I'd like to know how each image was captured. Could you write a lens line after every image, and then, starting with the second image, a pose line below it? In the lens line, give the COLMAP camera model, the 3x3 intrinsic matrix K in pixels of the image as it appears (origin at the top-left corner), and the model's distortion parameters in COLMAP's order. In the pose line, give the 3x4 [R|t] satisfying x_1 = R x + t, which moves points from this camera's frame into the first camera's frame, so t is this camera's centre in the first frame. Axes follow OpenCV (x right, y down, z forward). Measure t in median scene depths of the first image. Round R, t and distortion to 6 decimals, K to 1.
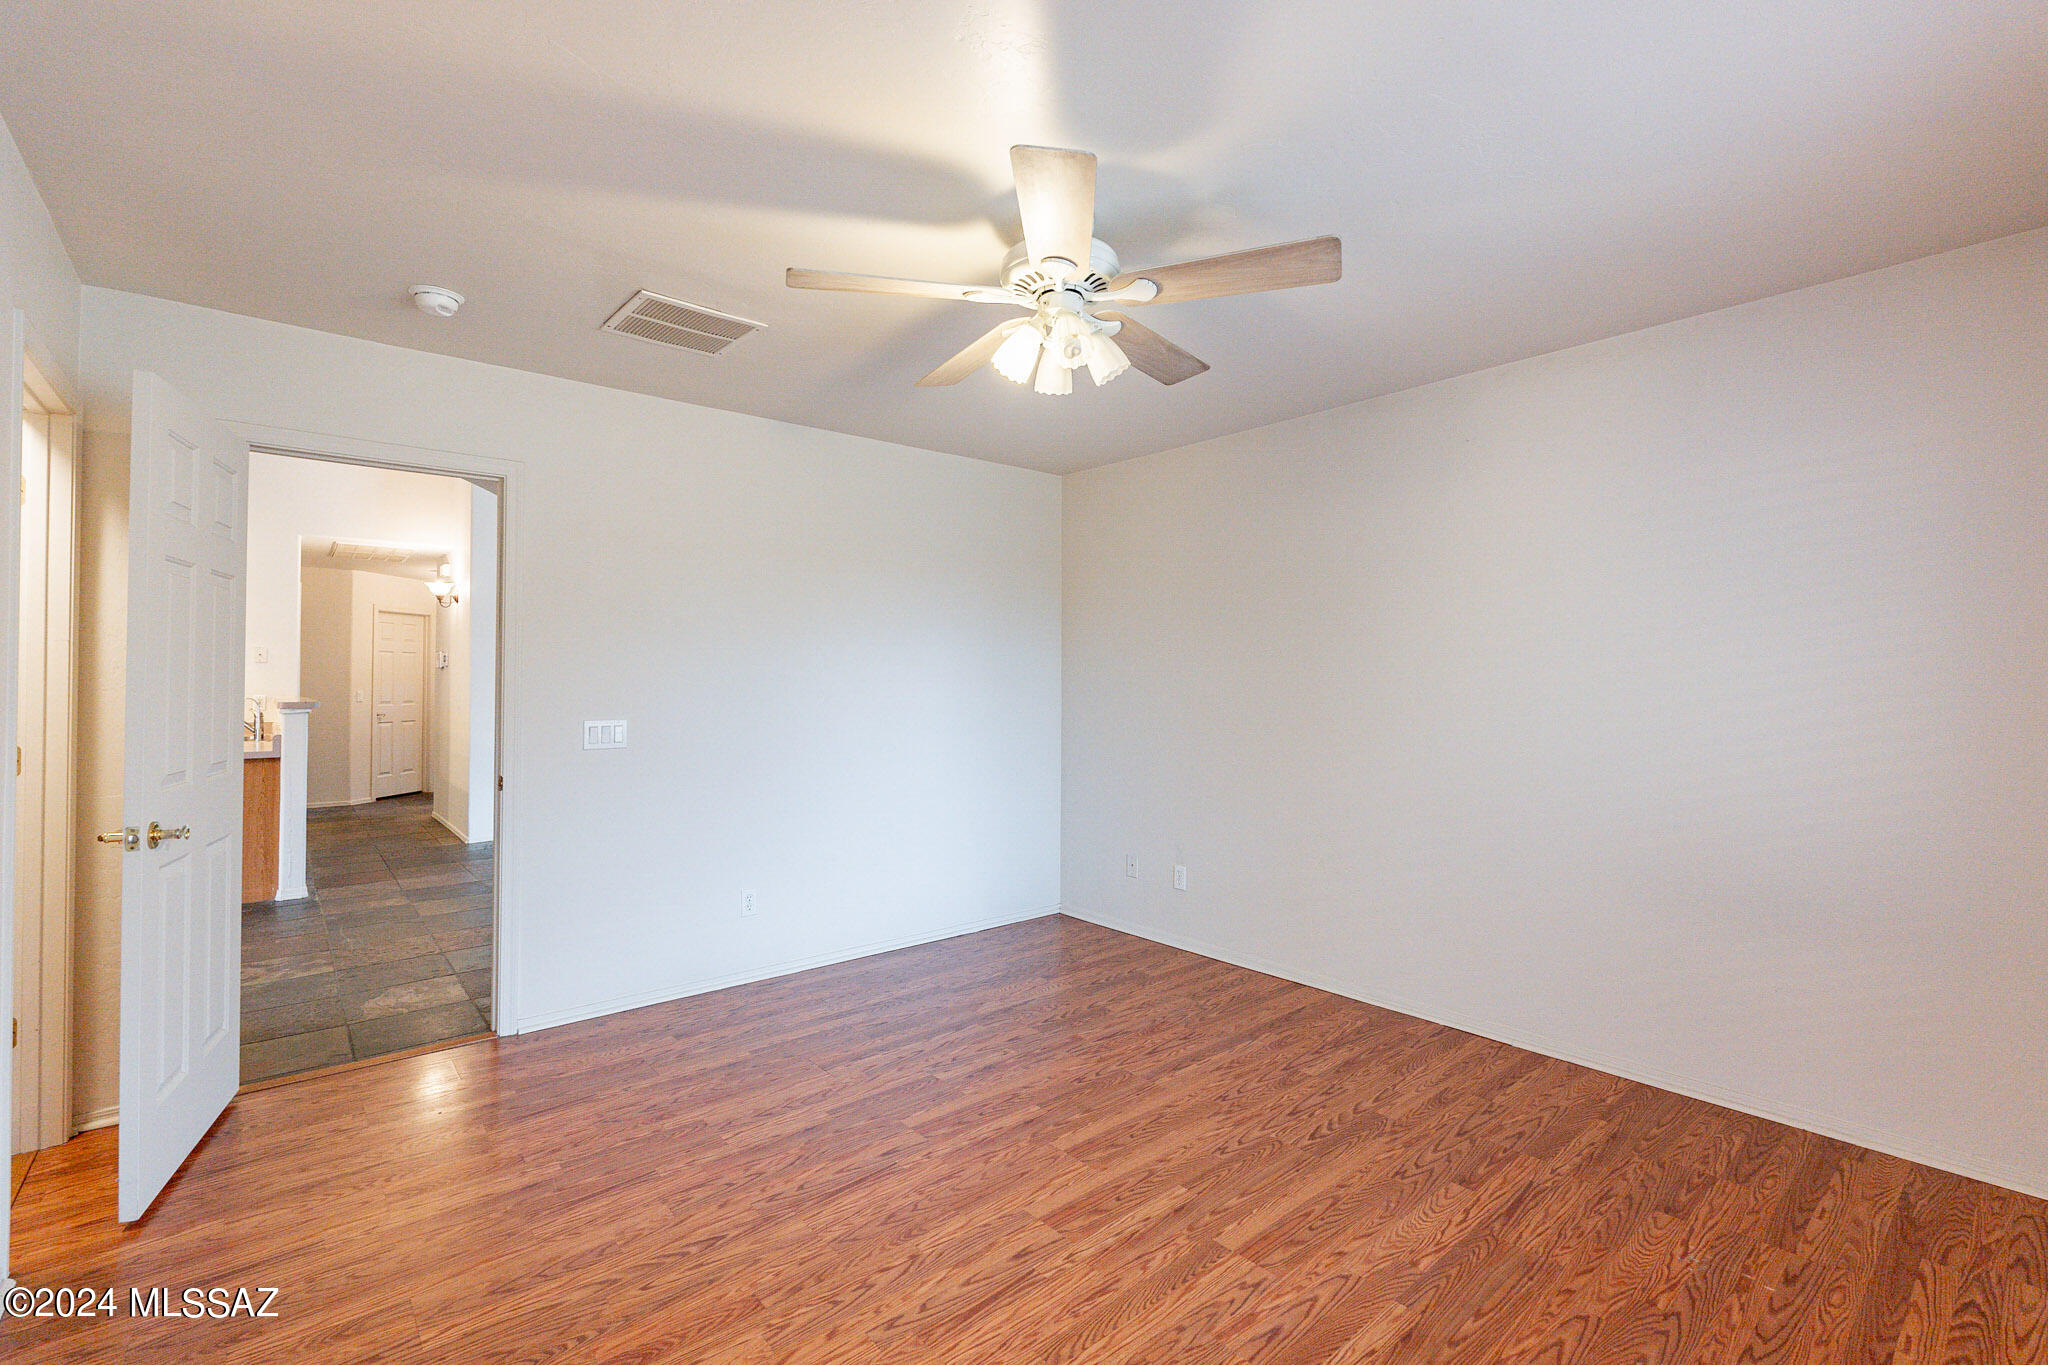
lens RADIAL K [[900.0, 0, 1027.4], [0, 900.0, 671.5], [0, 0, 1]] dist [0.000585, -0.000138]
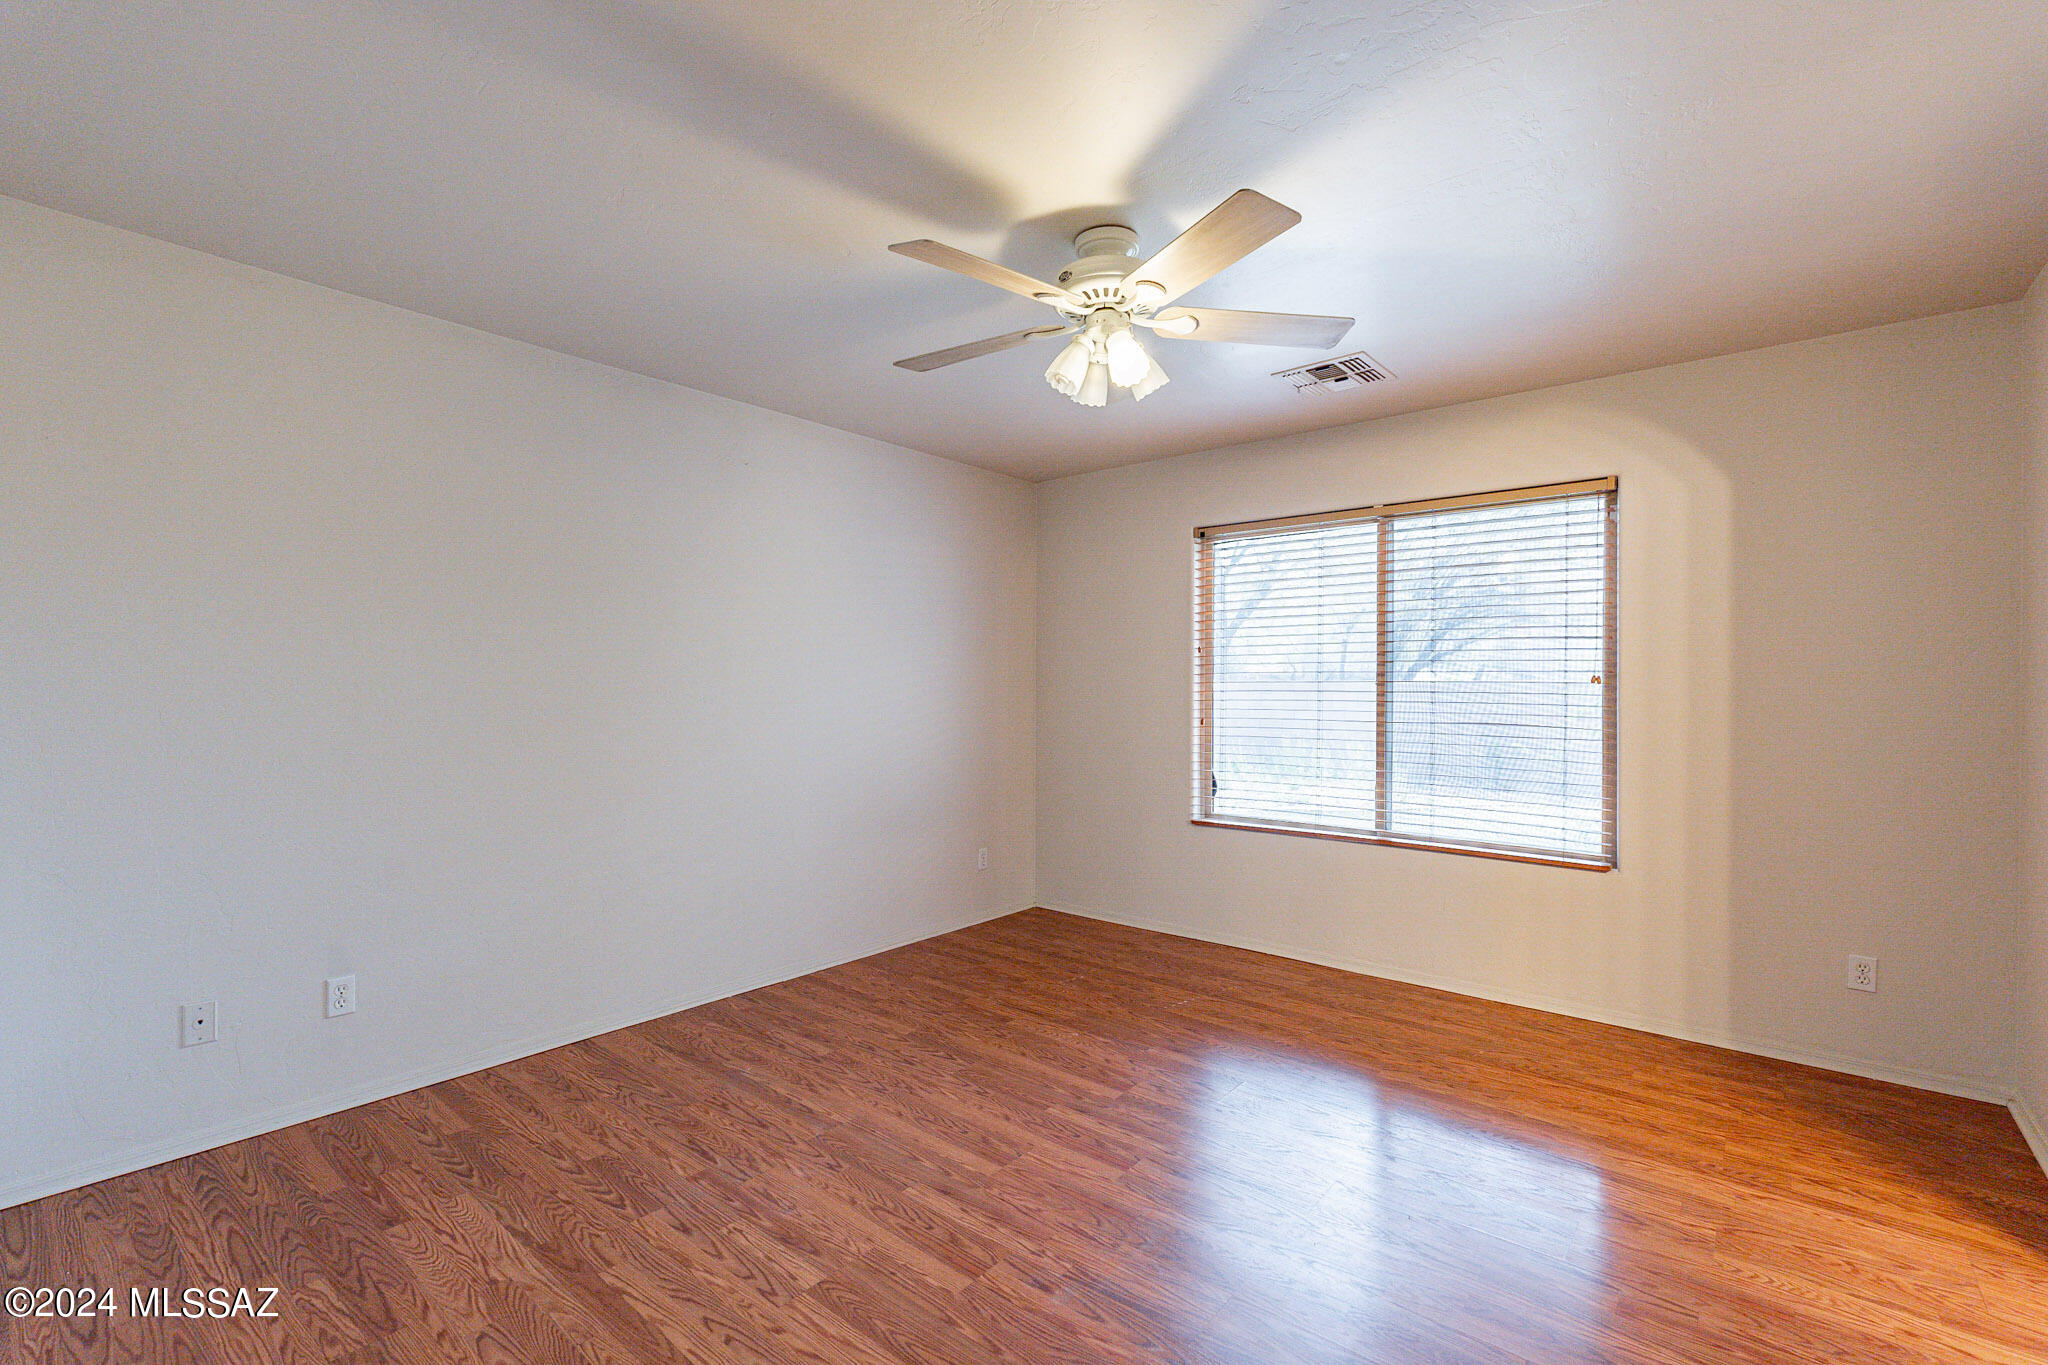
lens RADIAL K [[971.5, 0, 1020.6], [0, 971.5, 694.6], [0, 0, 1]] dist [0.019950, -0.000104]
pose [[-0.202369, -0.004279, 0.979300, -0.820697], [-0.013250, 0.999911, 0.001631, 0.041096], [-0.979220, -0.012646, -0.202408, 1.039147]]
